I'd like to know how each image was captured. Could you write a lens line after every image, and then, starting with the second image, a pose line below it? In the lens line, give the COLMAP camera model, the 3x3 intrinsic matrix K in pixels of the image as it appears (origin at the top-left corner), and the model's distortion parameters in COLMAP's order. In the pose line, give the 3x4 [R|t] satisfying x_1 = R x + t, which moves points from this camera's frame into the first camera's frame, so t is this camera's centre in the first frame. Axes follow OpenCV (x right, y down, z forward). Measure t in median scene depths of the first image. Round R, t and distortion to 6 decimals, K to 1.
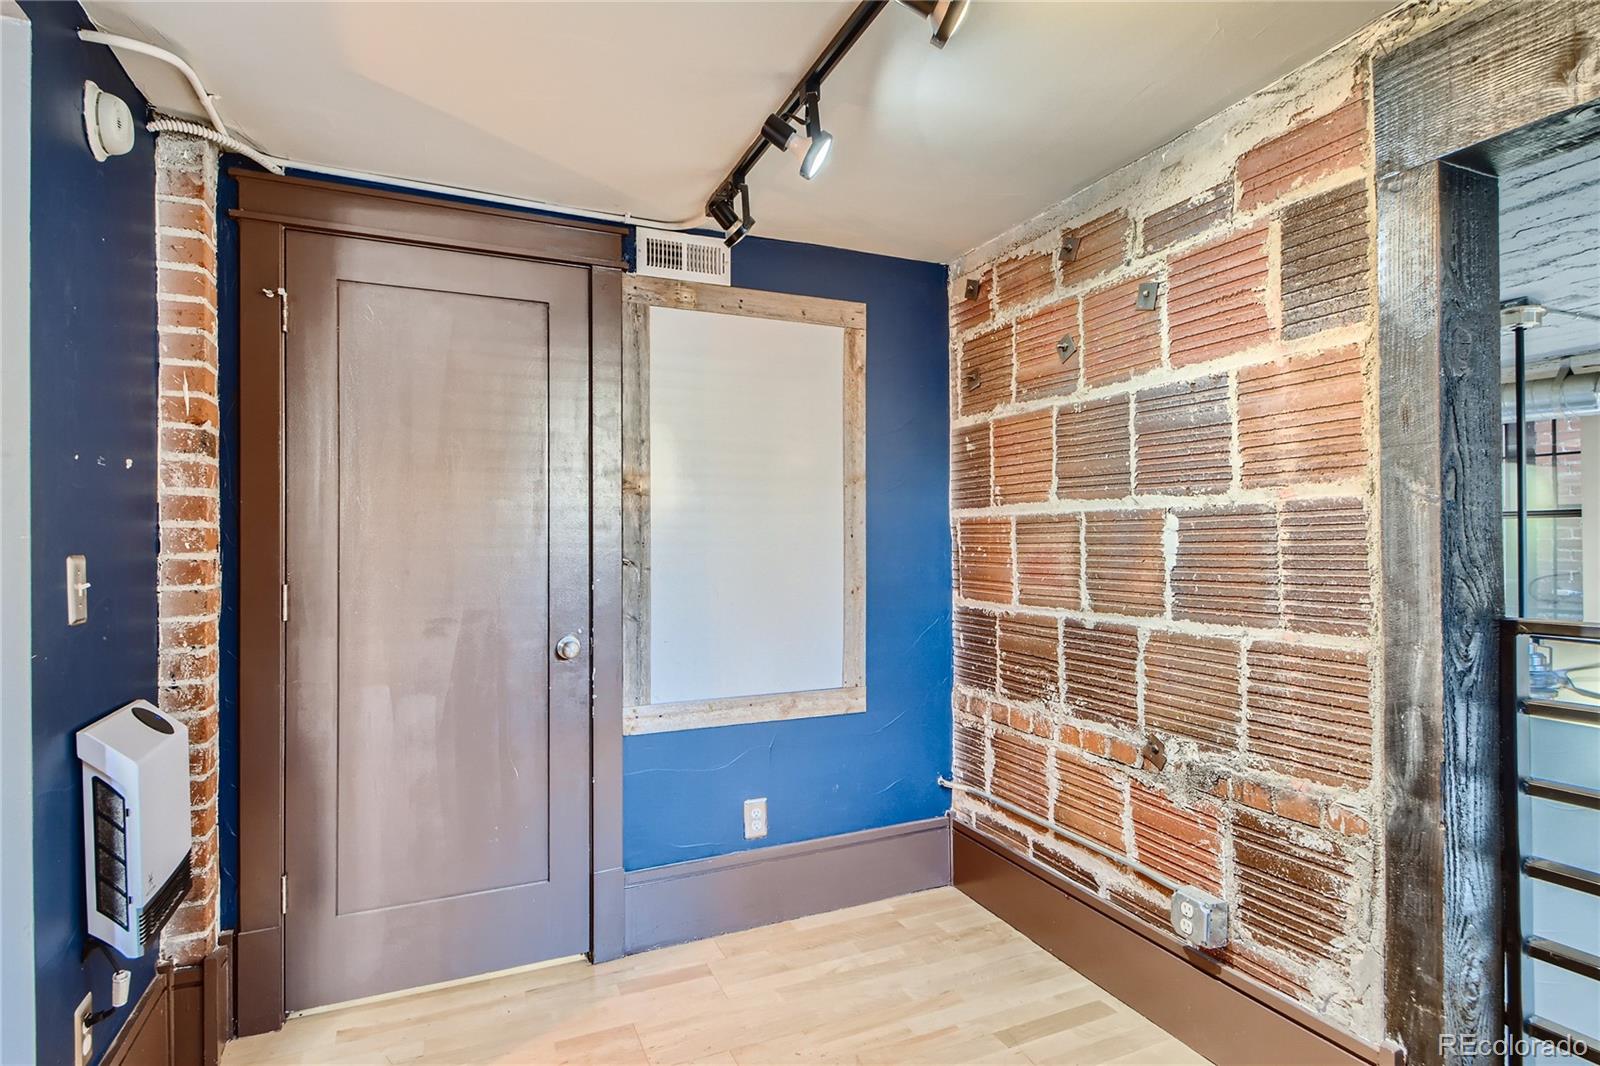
lens RADIAL K [[836.1, 0, 802.9], [0, 836.1, 535.3], [0, 0, 1]] dist [0.020940, -0.013712]
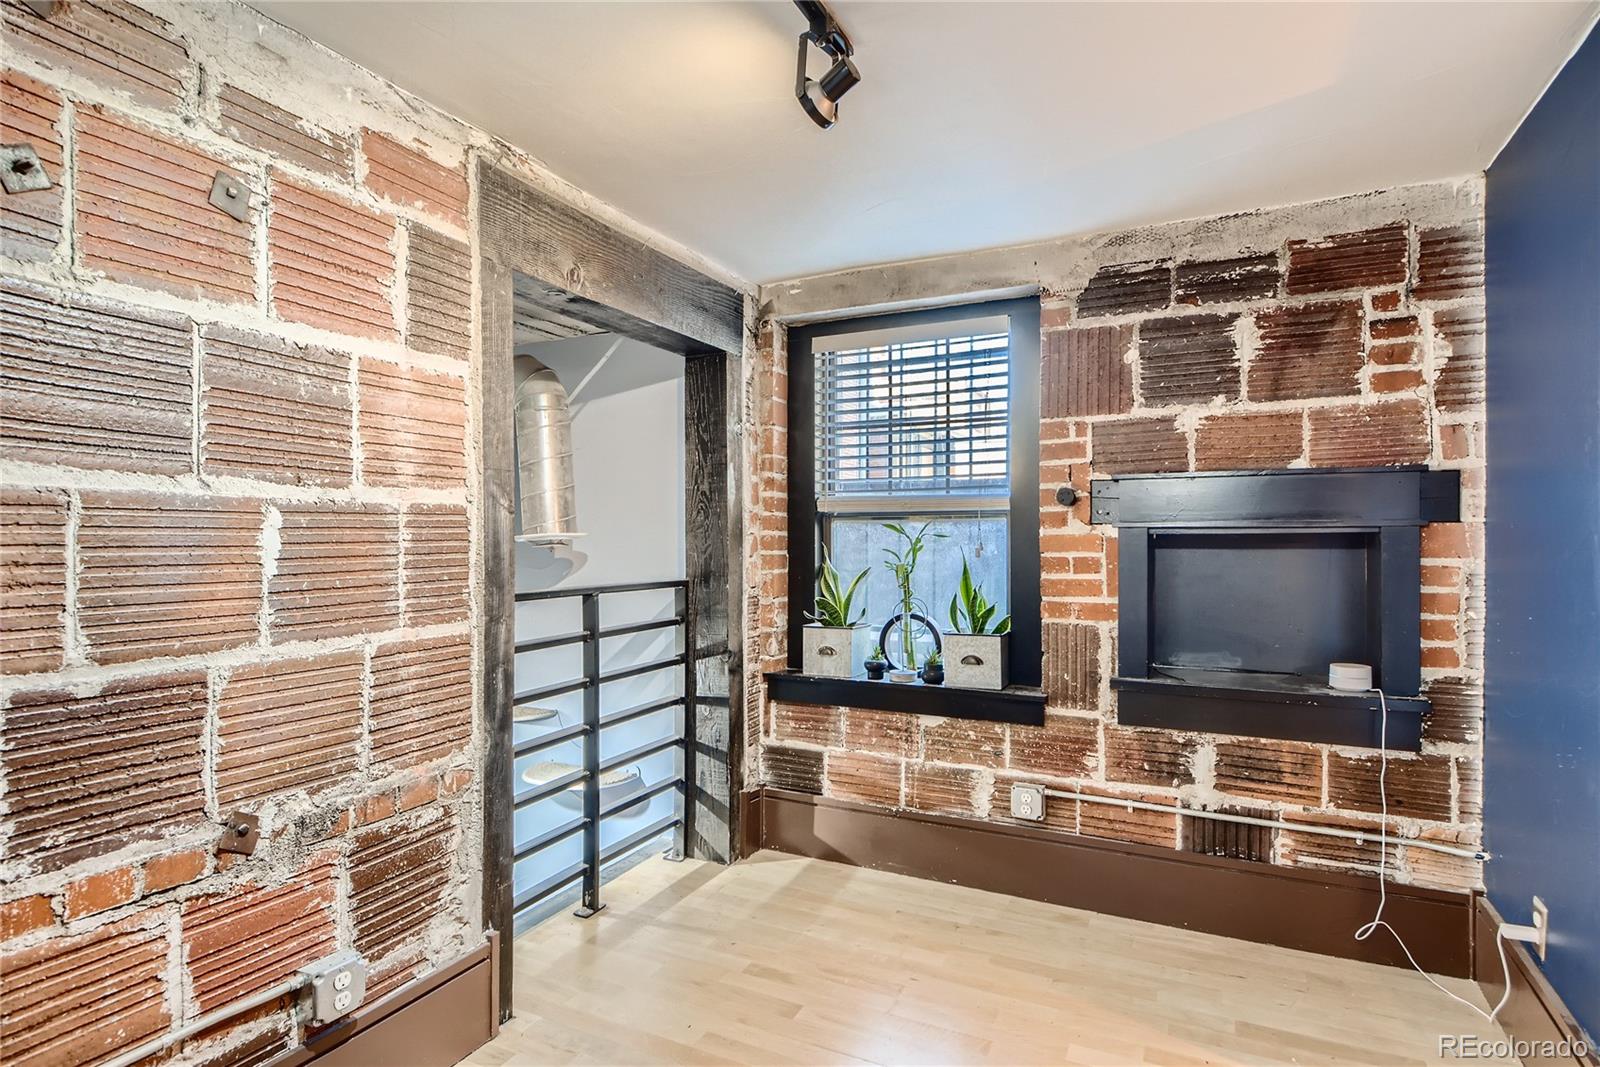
lens RADIAL K [[836.1, 0, 798.8], [0, 836.1, 536.2], [0, 0, 1]] dist [0.020940, -0.013712]
pose [[-0.647071, 0.007776, 0.762390, -0.492610], [-0.000980, 0.999939, -0.011030, 0.010264], [-0.762429, -0.007884, -0.647024, 1.226966]]
